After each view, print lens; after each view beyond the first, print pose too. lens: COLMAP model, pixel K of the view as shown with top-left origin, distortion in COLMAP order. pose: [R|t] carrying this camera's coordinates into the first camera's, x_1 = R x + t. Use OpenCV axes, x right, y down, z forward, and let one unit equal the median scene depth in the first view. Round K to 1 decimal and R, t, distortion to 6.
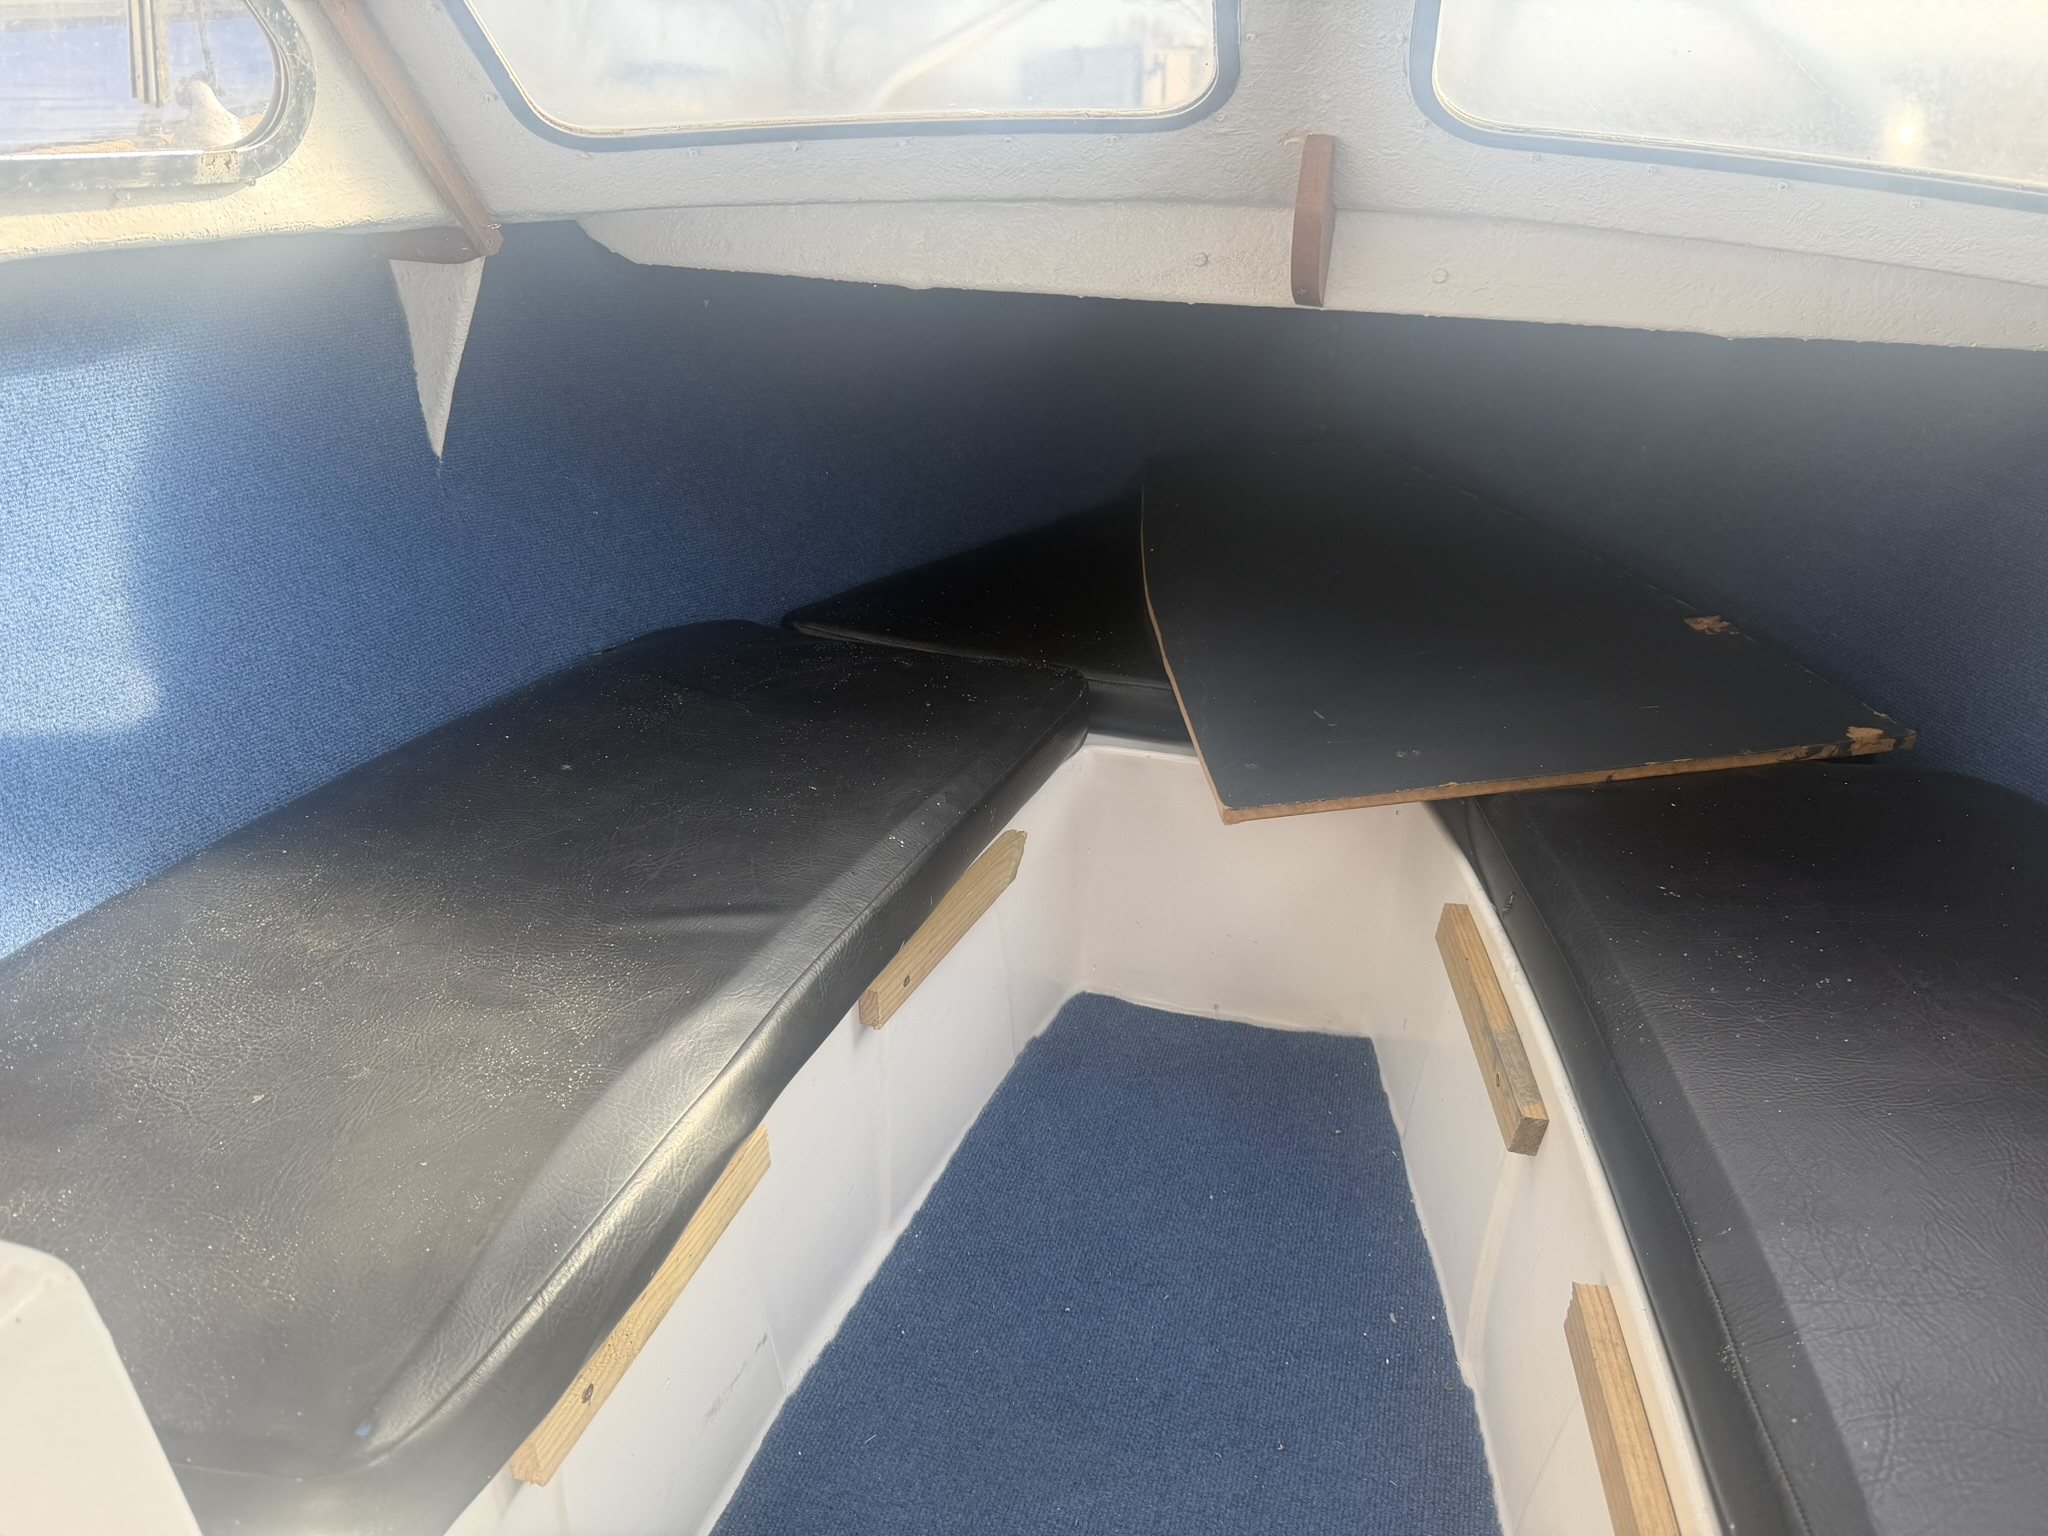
lens RADIAL K [[1430.6, 0, 1019.5], [0, 1430.6, 766.6], [0, 0, 1]] dist [0.141464, -0.262941]
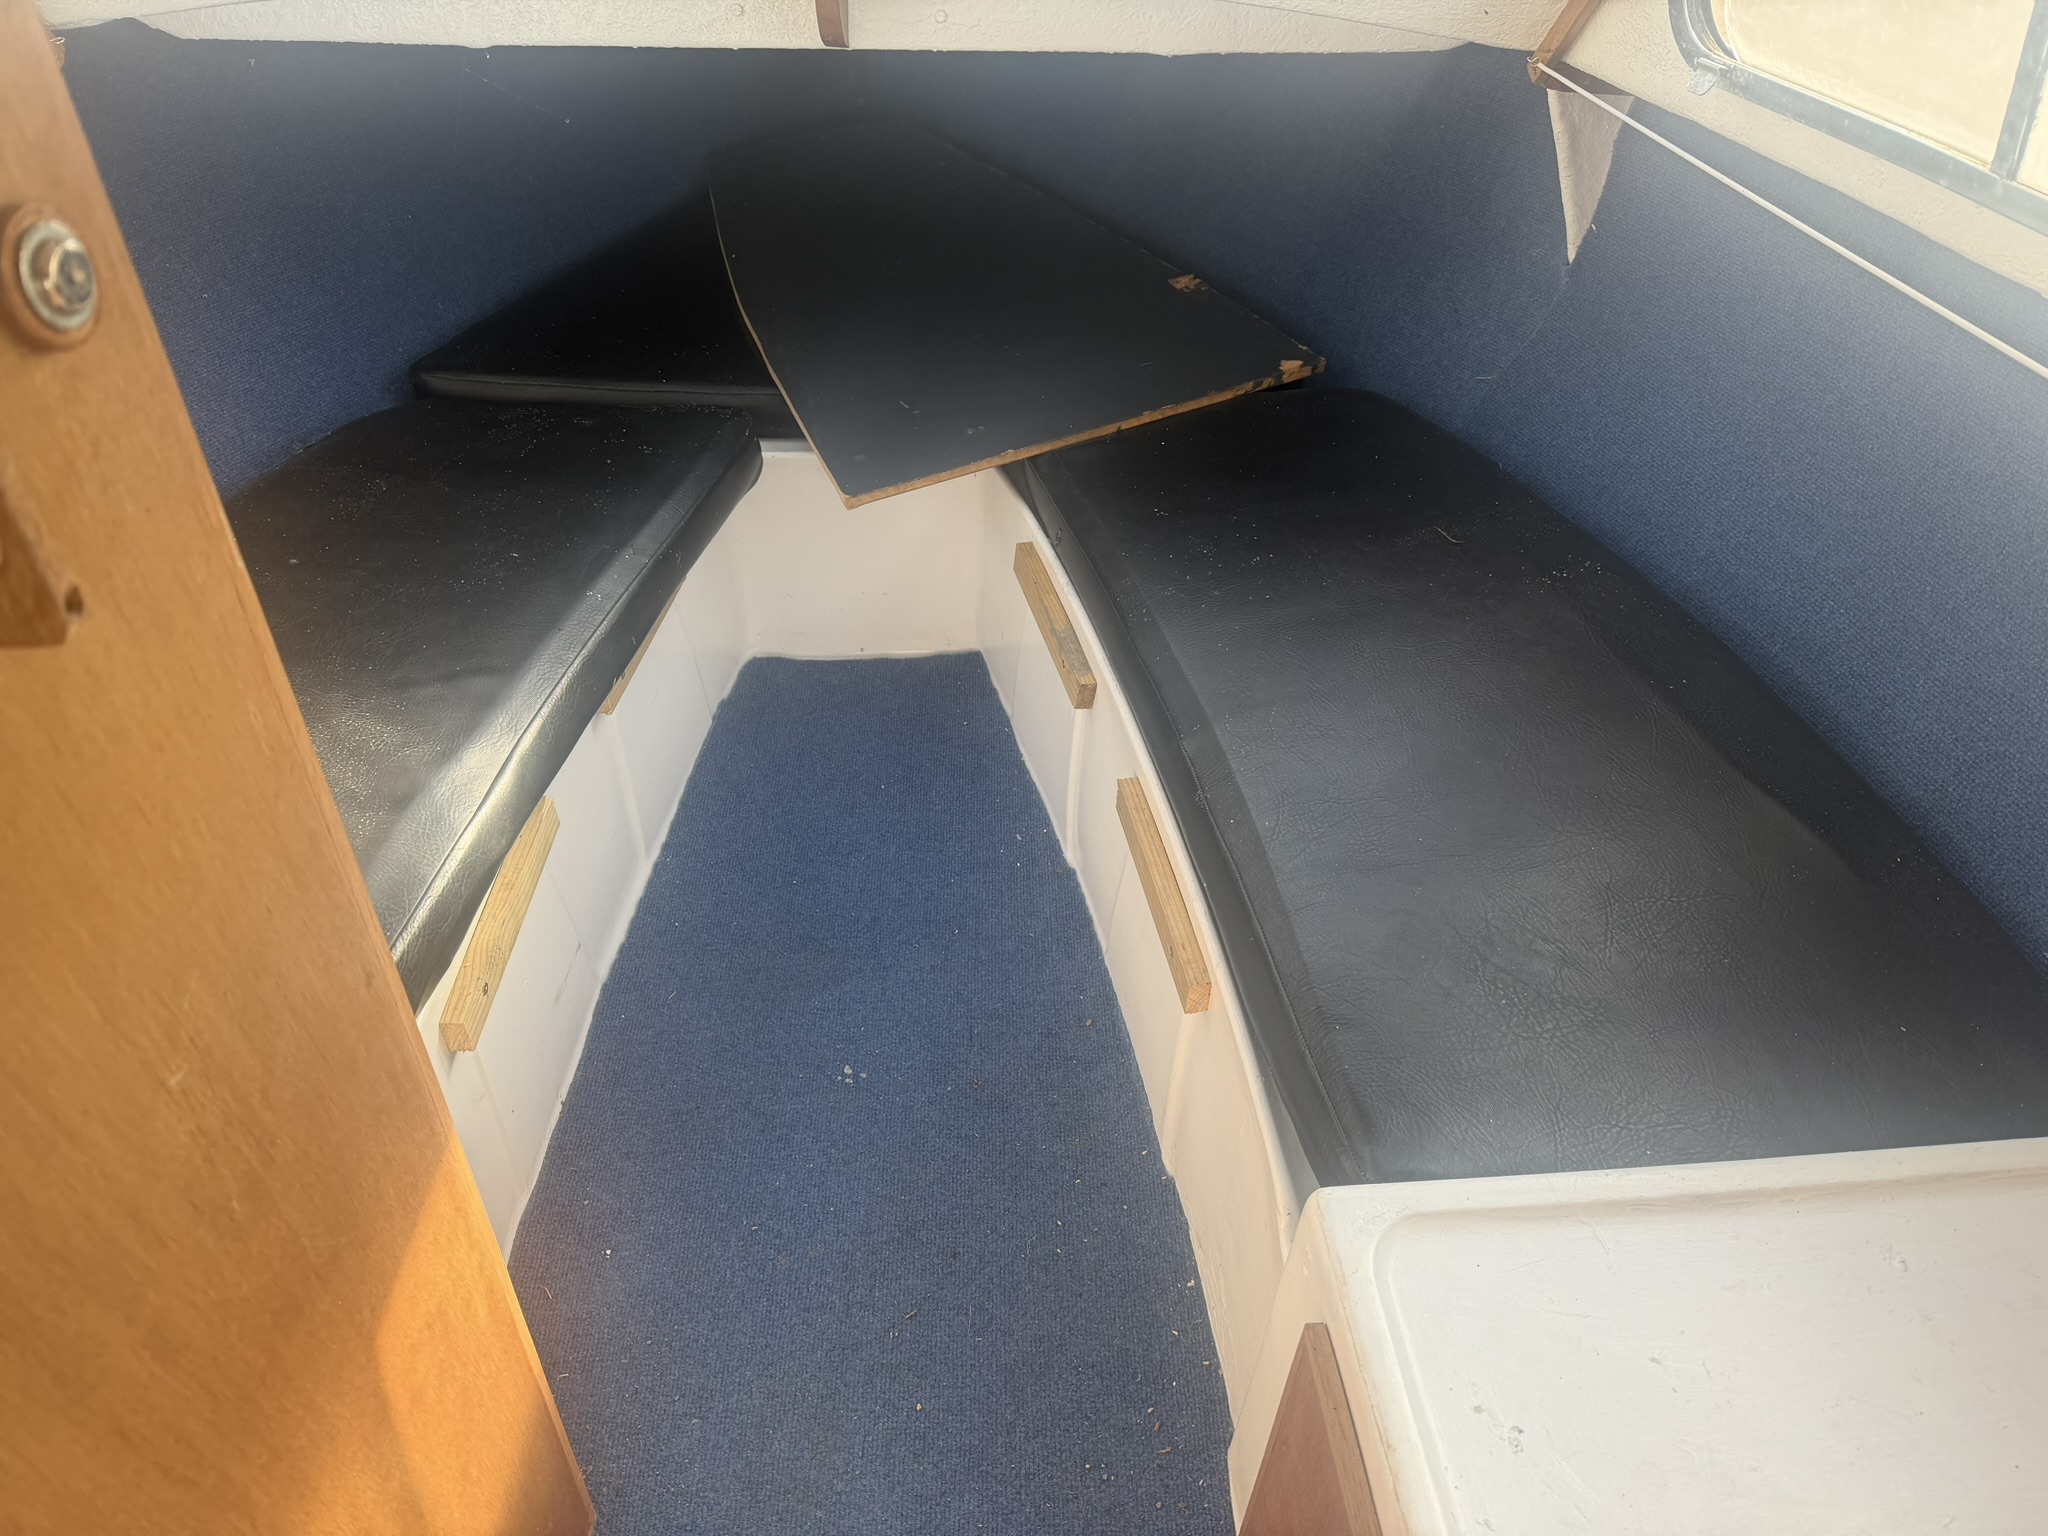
lens RADIAL K [[1430.6, 0, 1019.5], [0, 1430.6, 766.6], [0, 0, 1]] dist [0.141464, -0.262941]
pose [[0.951613, -0.200270, 0.233078, -0.055979], [0.136855, 0.955294, 0.262076, -0.056055], [-0.275144, -0.217497, 0.936478, -0.294448]]
